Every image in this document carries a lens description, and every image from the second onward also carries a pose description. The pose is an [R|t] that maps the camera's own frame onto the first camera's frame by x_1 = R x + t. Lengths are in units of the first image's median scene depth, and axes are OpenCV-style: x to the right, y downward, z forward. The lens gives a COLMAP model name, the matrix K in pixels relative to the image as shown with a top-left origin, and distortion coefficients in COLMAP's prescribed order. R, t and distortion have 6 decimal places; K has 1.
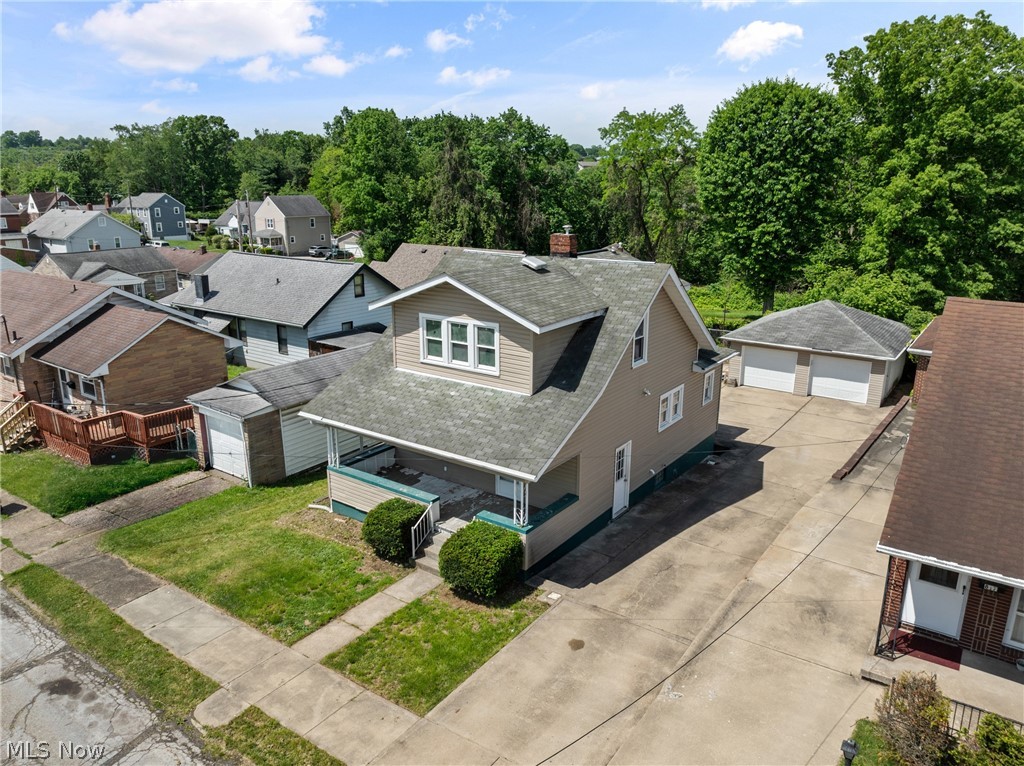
lens RADIAL K [[724.2, 0, 512.0], [0, 724.2, 383.0], [0, 0, 1]] dist [-0.064867, 0.046041]
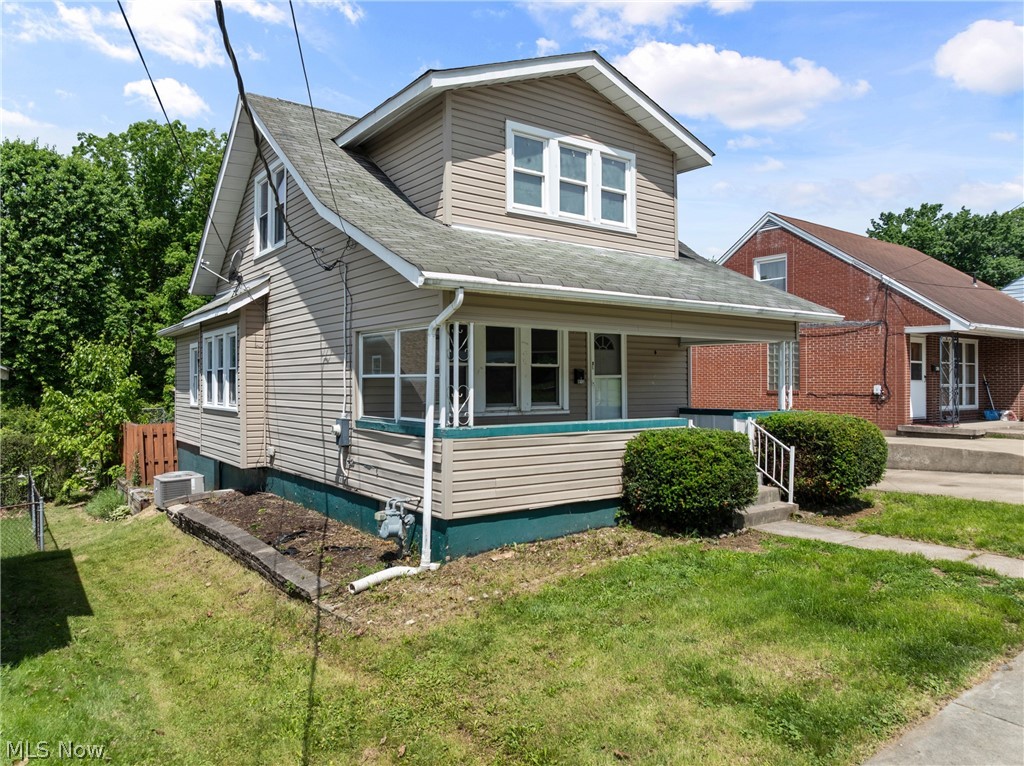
lens RADIAL K [[724.2, 0, 512.0], [0, 724.2, 383.0], [0, 0, 1]] dist [-0.064867, 0.046041]
pose [[0.313873, -0.003378, 0.949459, -0.636212], [0.255375, 0.963444, -0.080995, 0.137227], [-0.914477, 0.267890, 0.303262, 0.879902]]
